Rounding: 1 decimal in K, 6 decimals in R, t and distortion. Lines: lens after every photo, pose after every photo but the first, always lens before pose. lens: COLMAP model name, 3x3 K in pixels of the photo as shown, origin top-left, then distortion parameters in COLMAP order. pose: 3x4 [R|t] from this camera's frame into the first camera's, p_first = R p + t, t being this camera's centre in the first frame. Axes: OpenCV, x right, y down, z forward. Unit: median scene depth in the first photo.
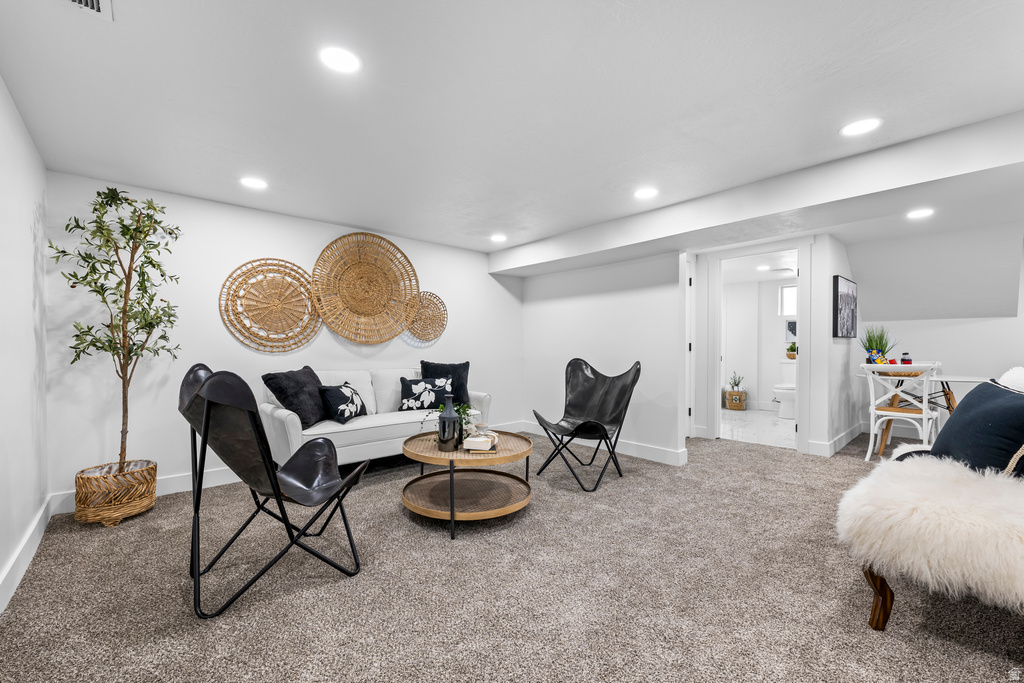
lens RADIAL K [[419.3, 0, 512.0], [0, 419.3, 341.5], [0, 0, 1]] dist [0.001495, -0.000091]
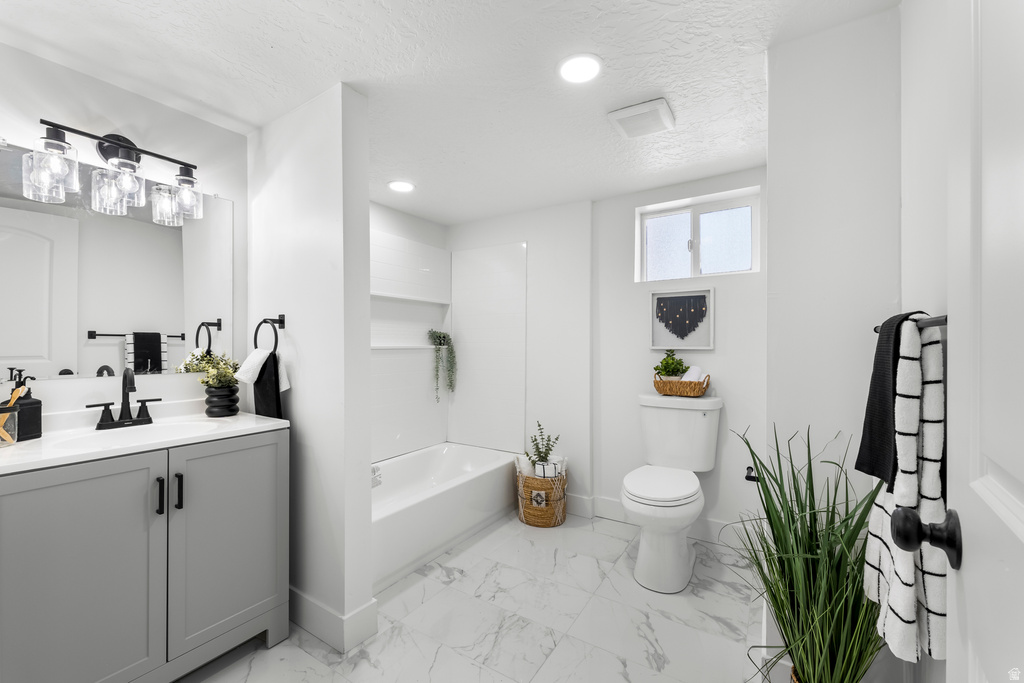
lens RADIAL K [[419.3, 0, 512.0], [0, 419.3, 341.5], [0, 0, 1]] dist [0.001495, -0.000091]
pose [[0.965795, -0.006319, 0.259230, 0.750687], [0.004542, 0.999962, 0.007455, -0.016907], [-0.259267, -0.006023, 0.965787, 1.159910]]
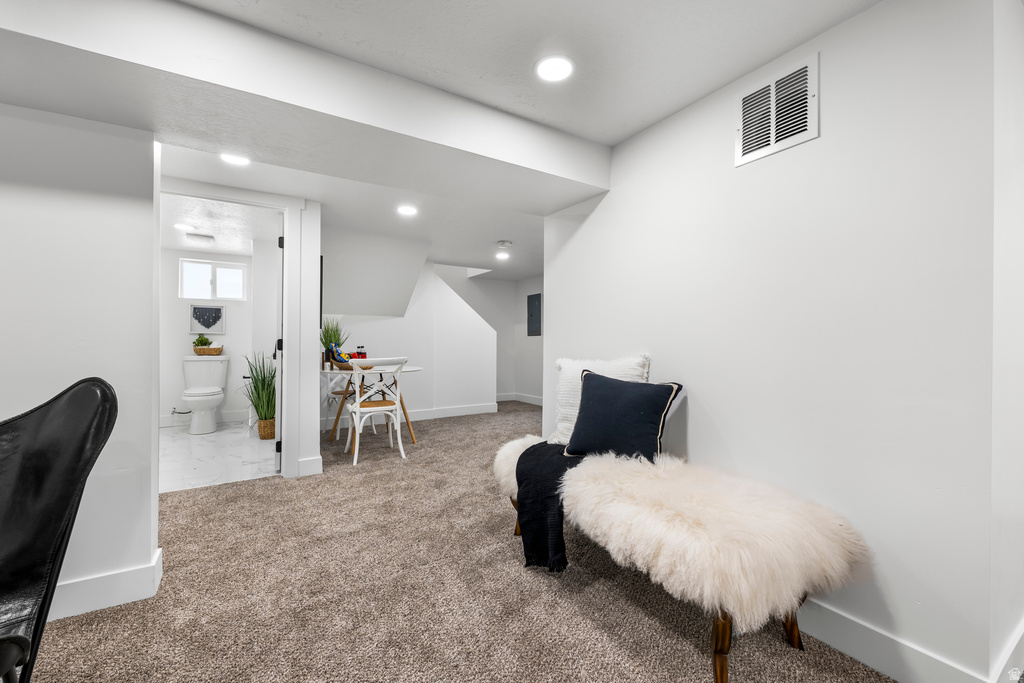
lens RADIAL K [[419.3, 0, 512.0], [0, 419.3, 341.5], [0, 0, 1]] dist [0.001495, -0.000091]
pose [[0.178786, -0.000633, 0.983888, 0.009831], [-0.015309, 0.999877, 0.003426, 0.007859], [-0.983769, -0.015675, 0.178755, 0.506173]]
